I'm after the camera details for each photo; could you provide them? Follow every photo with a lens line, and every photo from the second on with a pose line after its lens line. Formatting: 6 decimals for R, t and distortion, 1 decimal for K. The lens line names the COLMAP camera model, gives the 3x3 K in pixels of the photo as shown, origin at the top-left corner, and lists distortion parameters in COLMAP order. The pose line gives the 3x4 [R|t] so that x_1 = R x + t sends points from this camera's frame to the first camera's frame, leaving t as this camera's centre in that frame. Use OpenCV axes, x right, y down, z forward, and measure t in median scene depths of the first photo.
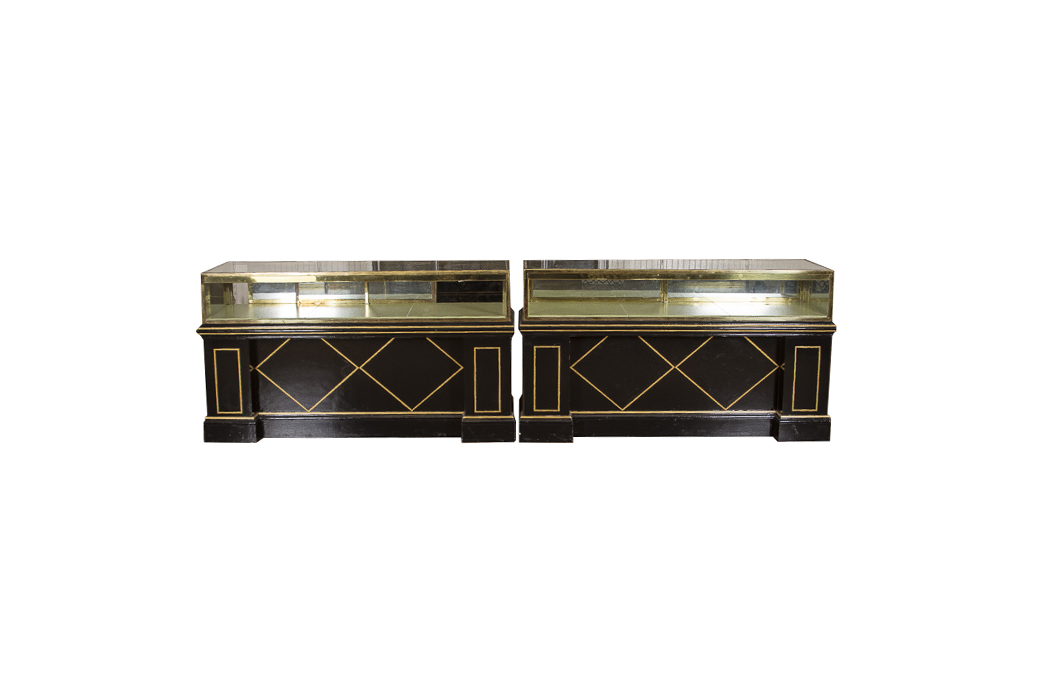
lens RADIAL K [[1298.7, 0, 526.2], [0, 1298.7, 350.8], [0, 0, 1]] dist [-0.120100, 0.000000]
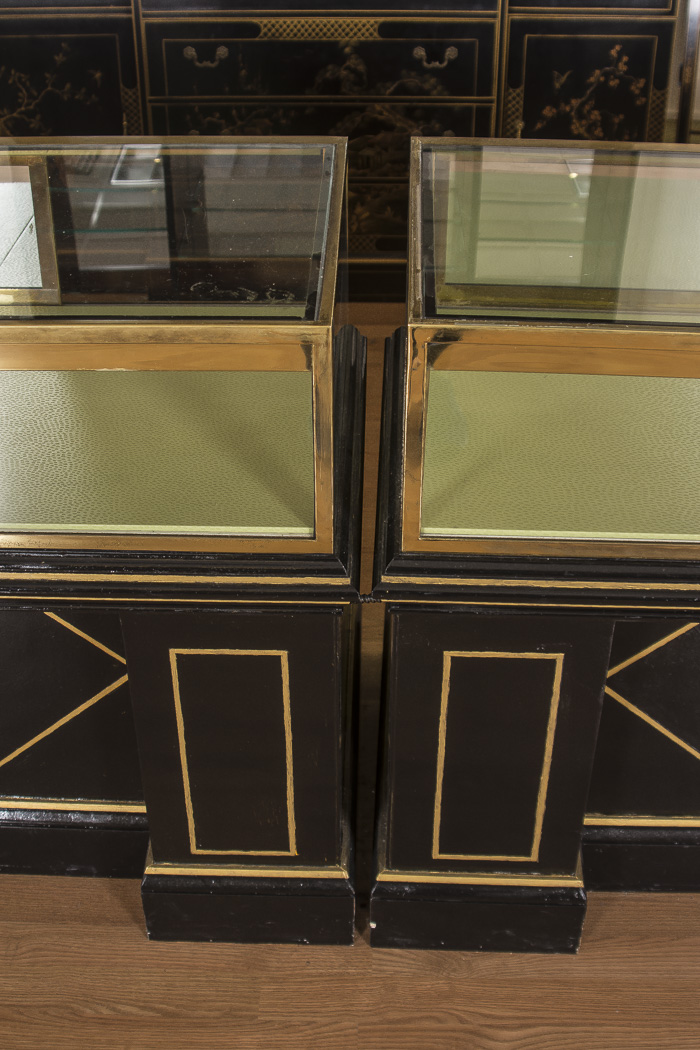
lens RADIAL K [[1298.7, 0, 356.0], [0, 1298.7, 532.5], [0, 0, 1]] dist [-0.120100, 0.000000]
pose [[0.999862, 0.013899, -0.009115, -0.006876], [-0.008862, 0.909728, 0.415110, -0.110194], [0.014062, -0.414972, 0.909726, 0.803311]]
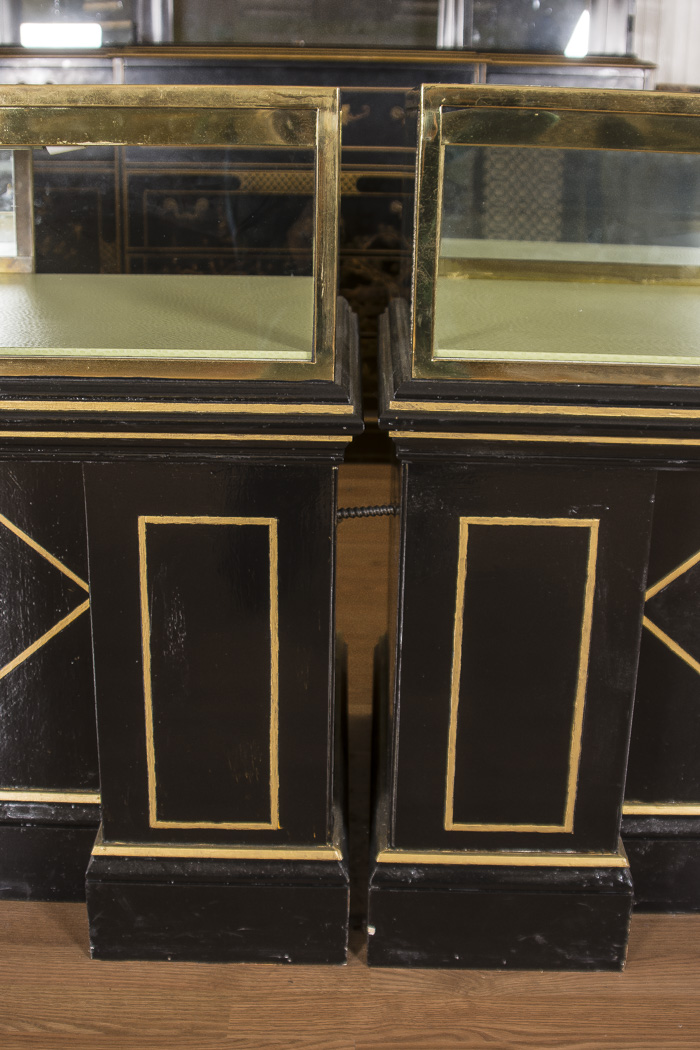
lens RADIAL K [[1298.7, 0, 353.3], [0, 1298.7, 536.3], [0, 0, 1]] dist [-0.120100, 0.000000]
pose [[0.999681, 0.018424, 0.017283, -0.012289], [-0.020722, 0.989368, 0.143953, -0.026923], [-0.014447, -0.144265, 0.989434, 0.808199]]
